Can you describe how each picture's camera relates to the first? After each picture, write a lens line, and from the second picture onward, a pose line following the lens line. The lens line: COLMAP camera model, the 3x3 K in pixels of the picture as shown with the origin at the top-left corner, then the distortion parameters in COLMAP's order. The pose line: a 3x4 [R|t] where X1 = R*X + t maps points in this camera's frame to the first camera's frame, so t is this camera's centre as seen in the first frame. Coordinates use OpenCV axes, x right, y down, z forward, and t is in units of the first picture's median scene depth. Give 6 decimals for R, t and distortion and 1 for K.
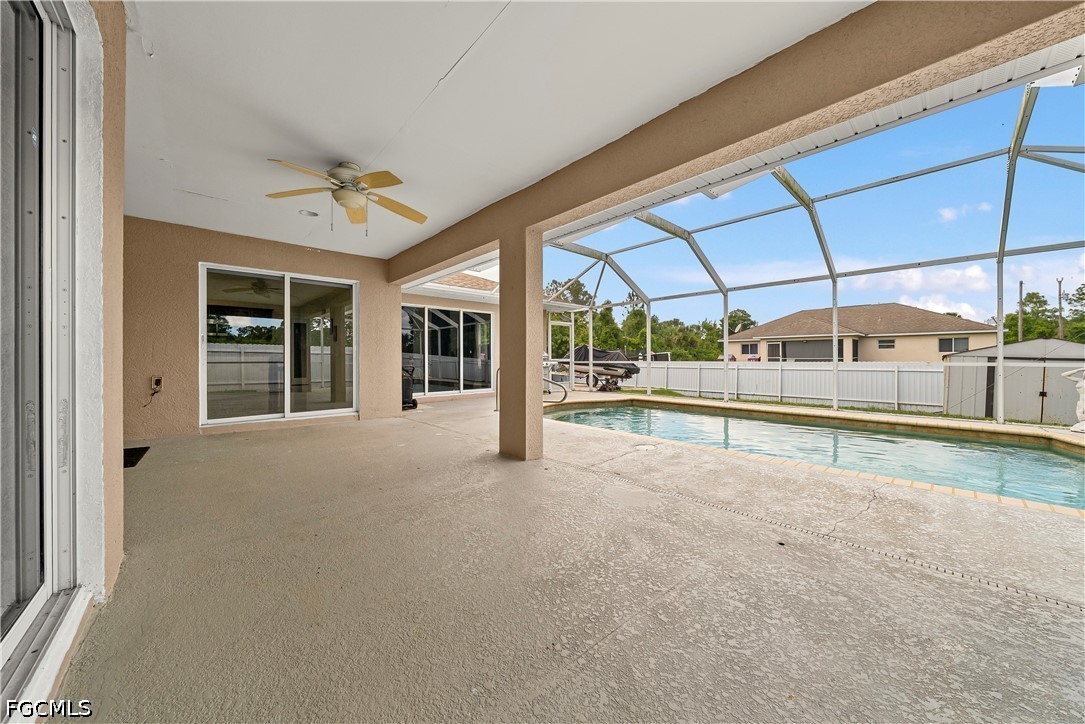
lens RADIAL K [[375.9, 0, 544.4], [0, 375.9, 360.4], [0, 0, 1]] dist [0.001261, -0.000234]
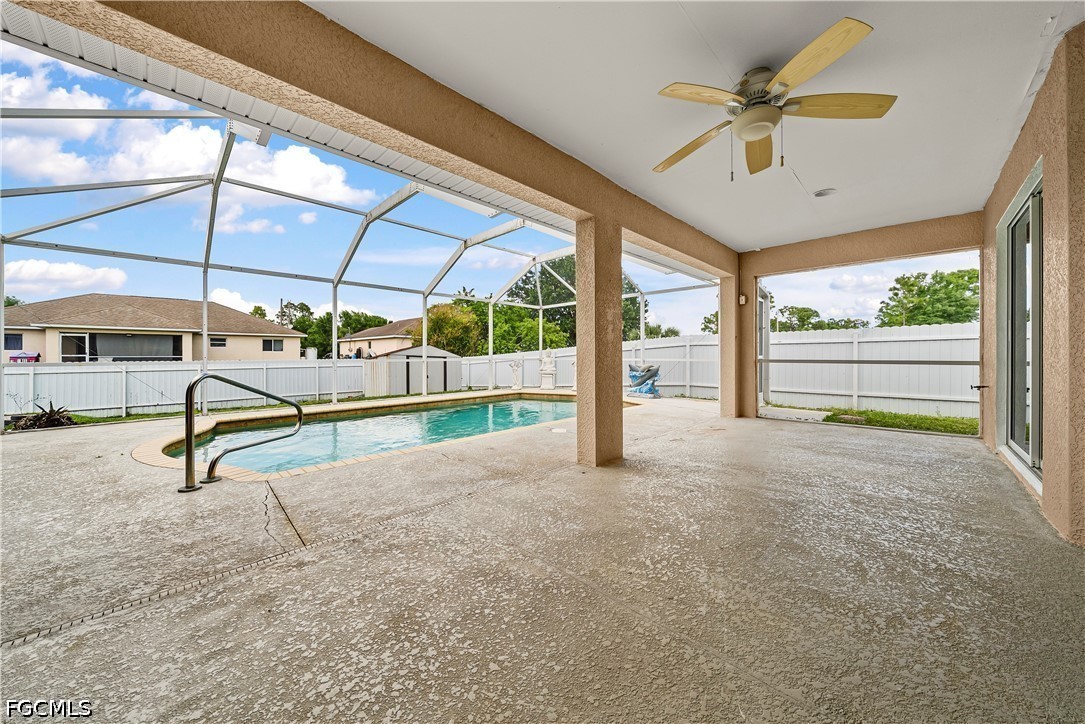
lens RADIAL K [[375.9, 0, 552.3], [0, 375.9, 352.0], [0, 0, 1]] dist [0.001261, -0.000234]
pose [[-0.042790, 0.011089, 0.999023, -0.141143], [0.007008, 0.999917, -0.010799, -0.000819], [-0.999060, 0.006539, -0.042864, 0.165005]]
